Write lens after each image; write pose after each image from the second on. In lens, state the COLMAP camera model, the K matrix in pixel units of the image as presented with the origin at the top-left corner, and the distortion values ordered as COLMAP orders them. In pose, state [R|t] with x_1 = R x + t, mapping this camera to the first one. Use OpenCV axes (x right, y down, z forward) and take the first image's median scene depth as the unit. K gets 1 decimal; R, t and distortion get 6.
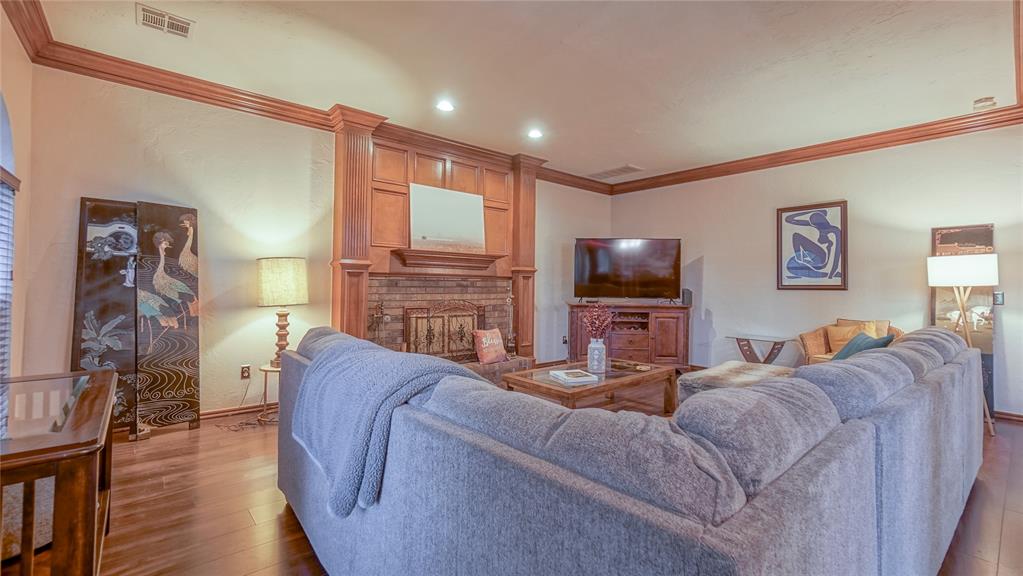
lens RADIAL K [[444.9, 0, 507.3], [0, 444.9, 277.4], [0, 0, 1]] dist [-0.017488, 0.012945]
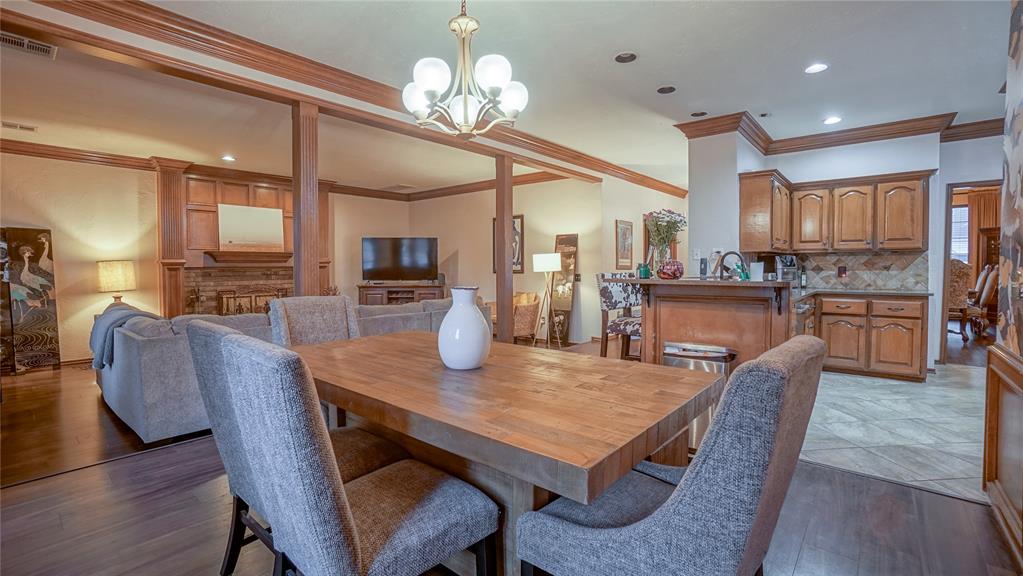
lens RADIAL K [[451.2, 0, 508.4], [0, 451.2, 280.5], [0, 0, 1]] dist [-0.068220, 0.023990]
pose [[0.987807, -0.018412, 0.154594, 0.484637], [0.010069, 0.998459, 0.054576, -0.033992], [-0.155361, -0.052353, 0.986470, -0.557079]]
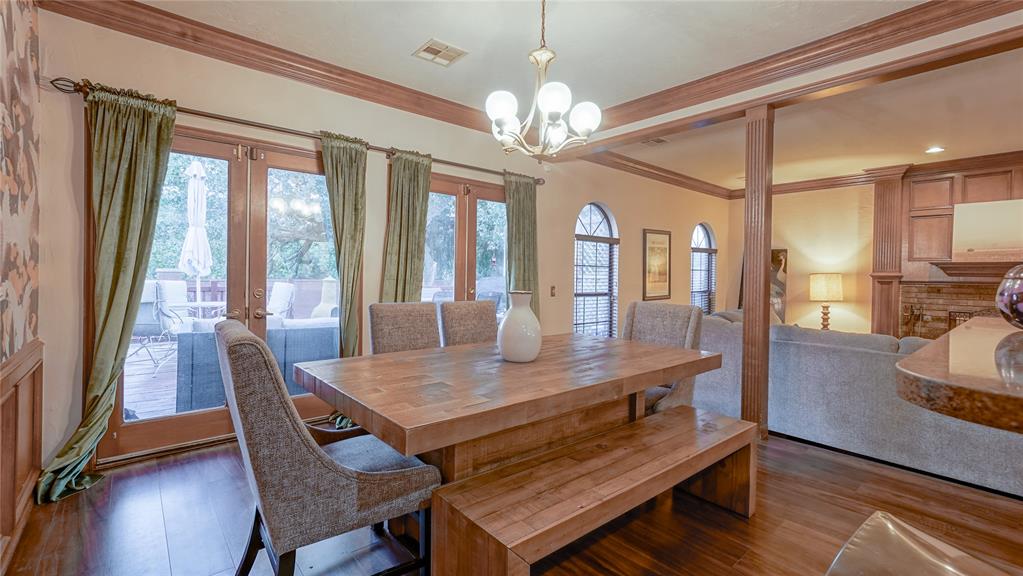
lens RADIAL K [[448.3, 0, 507.1], [0, 448.3, 279.8], [0, 0, 1]] dist [0.010003, -0.000271]
pose [[0.008963, -0.001968, -0.999958, 0.970004], [-0.000077, 0.999998, -0.001969, -0.012333], [0.999960, 0.000095, 0.008963, -0.191673]]
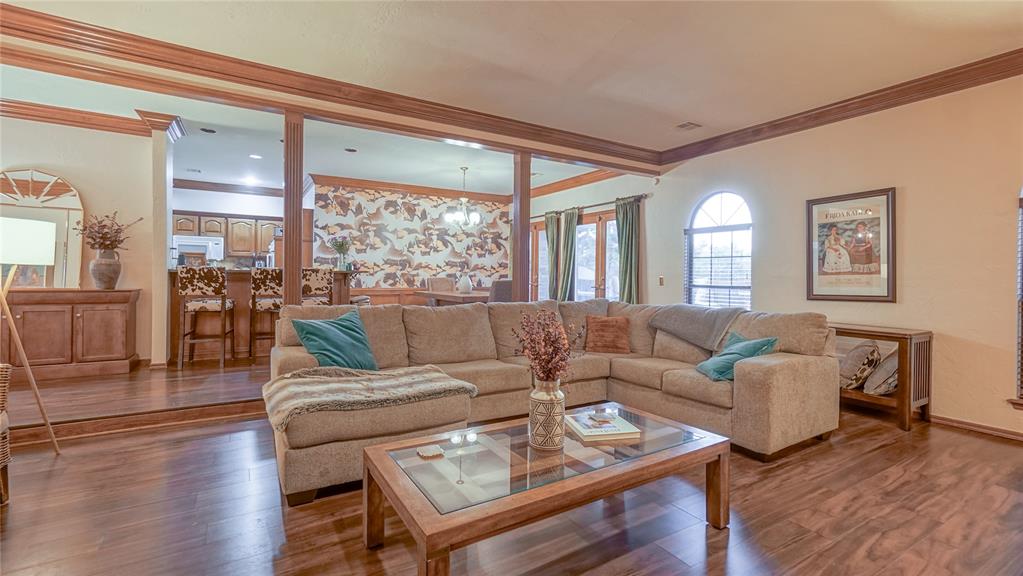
lens RADIAL K [[448.3, 0, 507.1], [0, 448.3, 279.8], [0, 0, 1]] dist [0.010003, -0.000271]
pose [[-0.987111, -0.024759, 0.158111, 0.146694], [-0.025489, 0.999672, -0.002591, 0.022889], [-0.157995, -0.006587, -0.987418, 1.242100]]
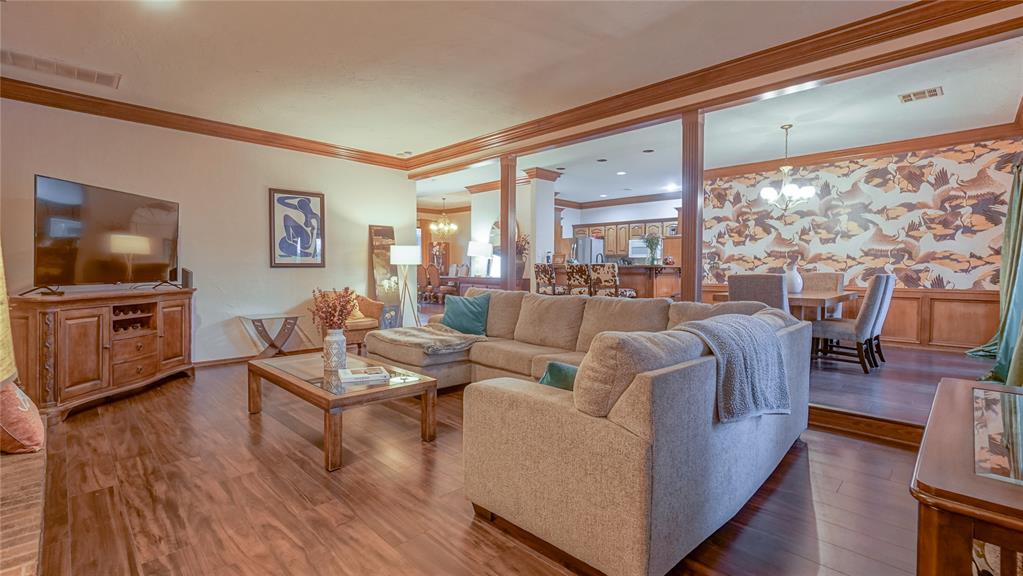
lens RADIAL K [[462.8, 0, 498.9], [0, 462.8, 280.2], [0, 0, 1]] dist [-0.001785, -0.000166]
pose [[-0.055572, -0.041064, 0.997610, -0.554350], [-0.019522, 0.999008, 0.040034, 0.003694], [-0.998264, -0.017251, -0.056318, 0.604047]]
